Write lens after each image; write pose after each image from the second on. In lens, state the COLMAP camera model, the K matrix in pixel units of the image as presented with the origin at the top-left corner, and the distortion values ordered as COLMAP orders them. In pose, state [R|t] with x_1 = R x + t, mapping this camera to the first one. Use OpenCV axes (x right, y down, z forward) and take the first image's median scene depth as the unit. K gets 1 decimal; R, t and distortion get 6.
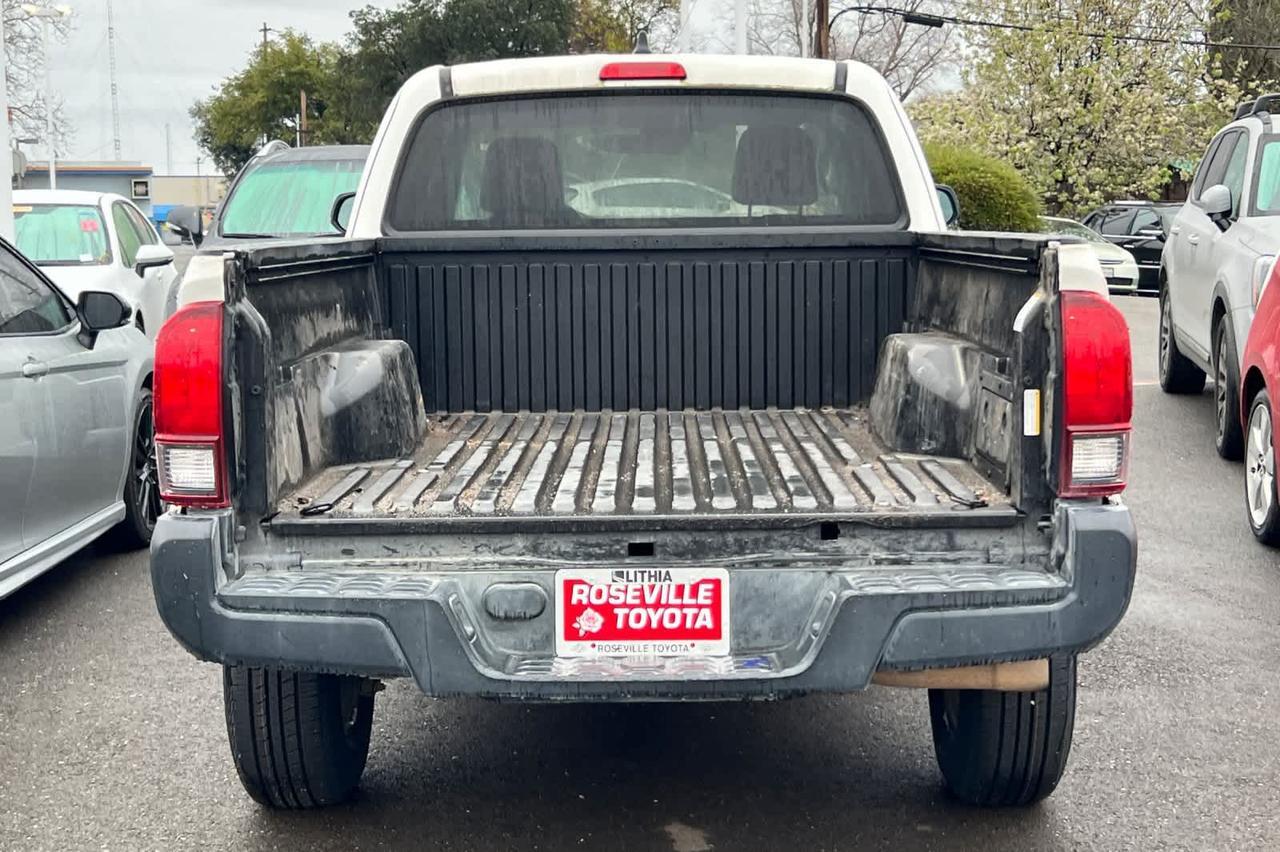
lens RADIAL K [[2000.7, 0, 644.8], [0, 2000.7, 457.2], [0, 0, 1]] dist [0.220878, -0.811278]
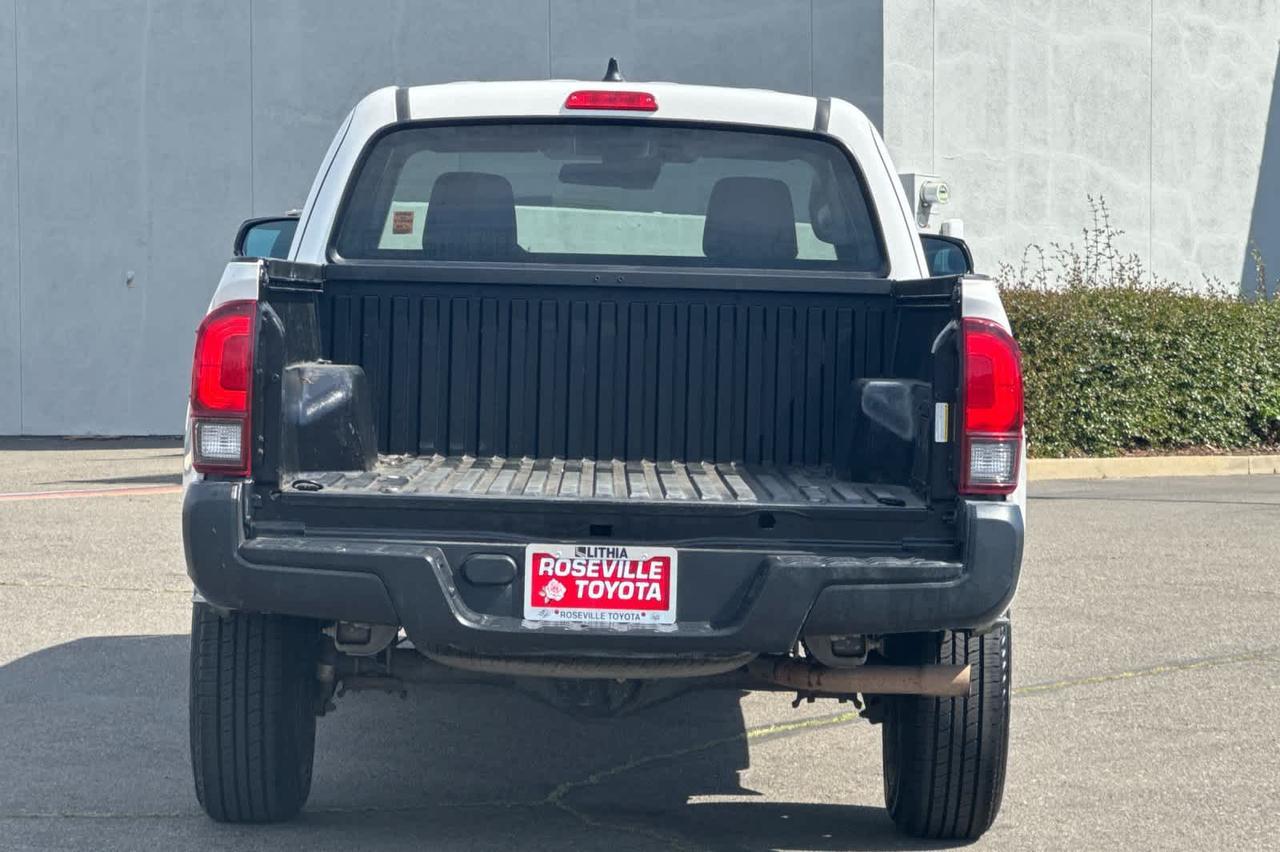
lens RADIAL K [[3957.2, 0, 640.0], [0, 3957.2, 426.0], [0, 0, 1]] dist [-0.081589, -22.153769]
pose [[0.999119, 0.038079, 0.017614, -0.021690], [-0.036399, 0.995500, -0.087487, 0.183289], [-0.020866, 0.086769, 0.996010, -1.251896]]
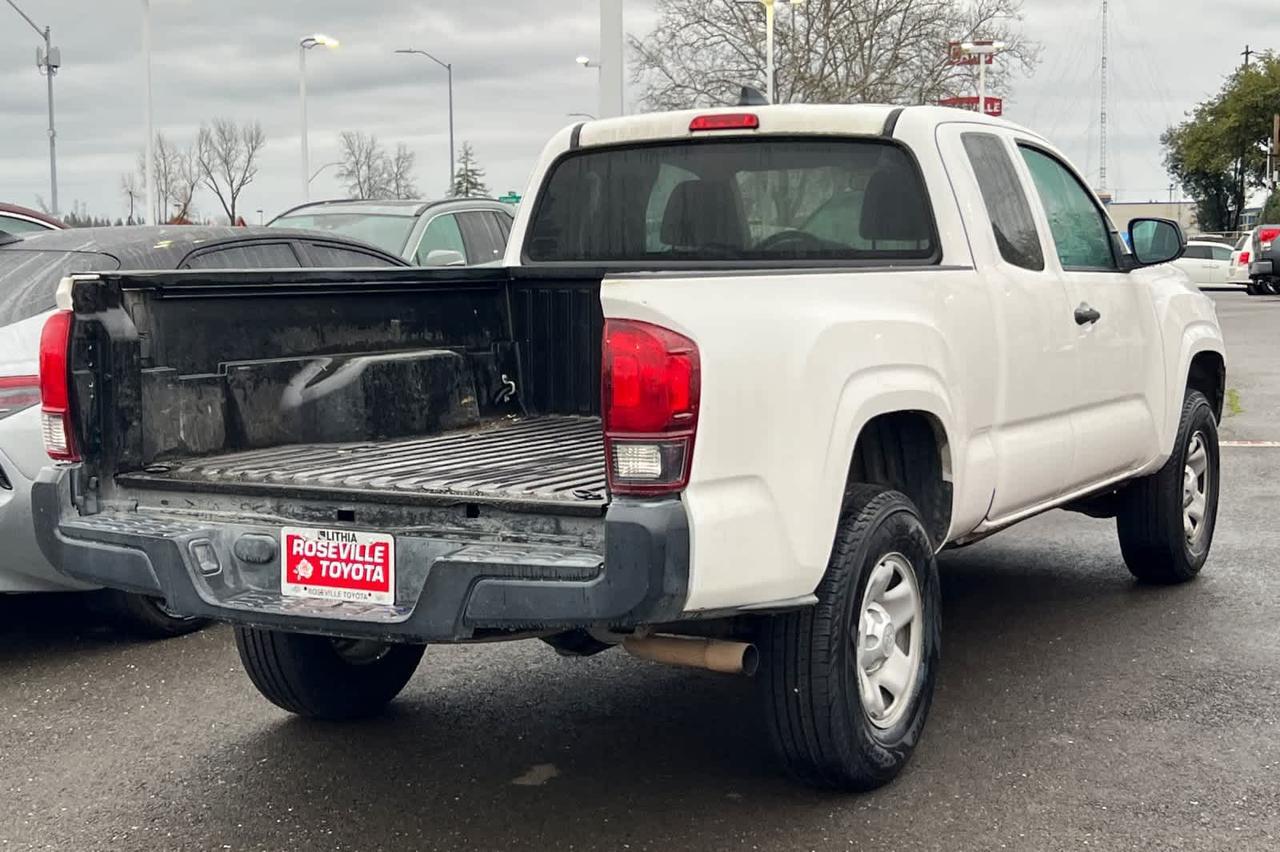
lens RADIAL K [[2000.7, 0, 644.8], [0, 2000.7, 457.2], [0, 0, 1]] dist [0.220878, -0.811278]
pose [[0.884620, 0.055423, -0.463007, 0.744945], [-0.061327, 0.998115, 0.002305, -0.004815], [0.462262, 0.026355, 0.886352, -0.029929]]
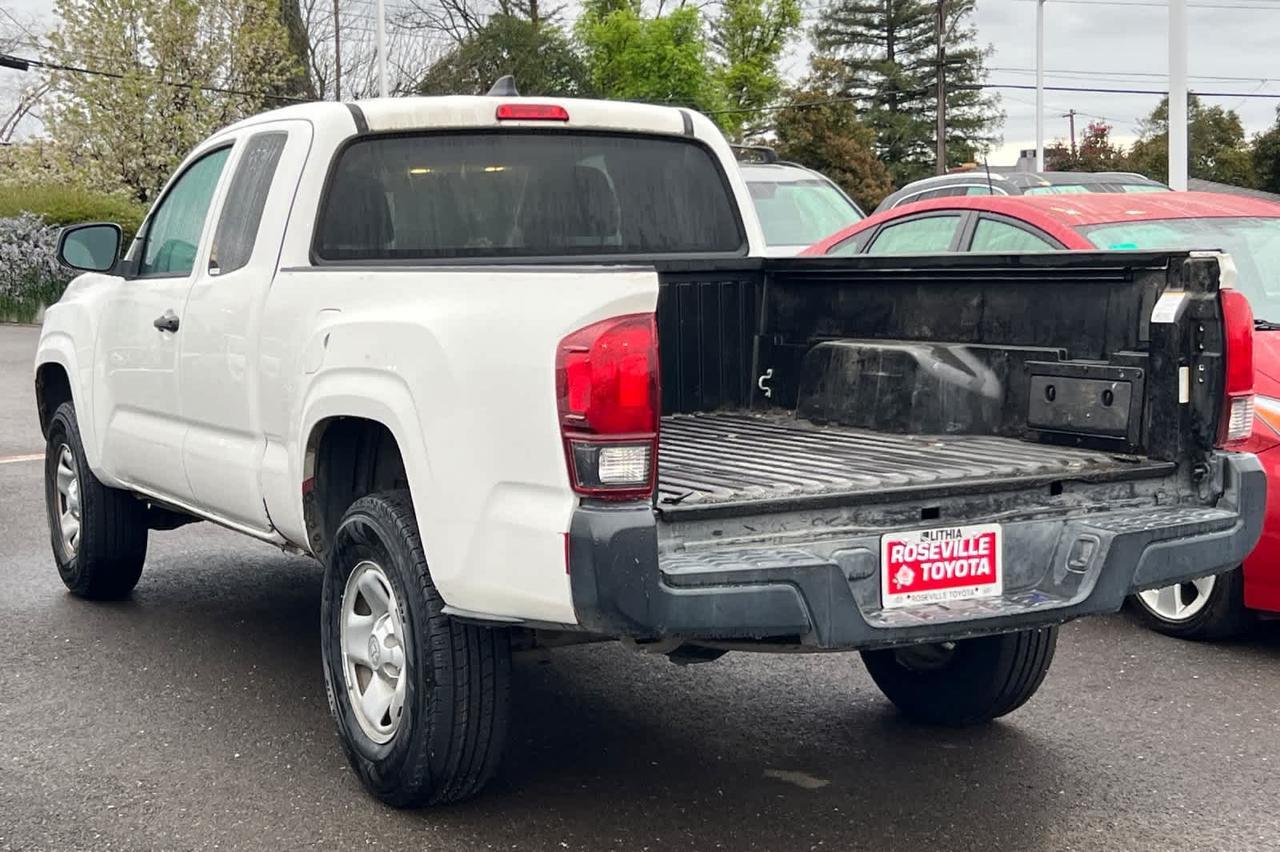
lens RADIAL K [[2000.7, 0, 644.8], [0, 2000.7, 457.2], [0, 0, 1]] dist [0.220878, -0.811278]
pose [[0.877865, -0.054700, 0.475774, -0.718685], [0.066172, 0.997781, -0.007380, 0.010299], [-0.474314, 0.037962, 0.879537, 0.028029]]
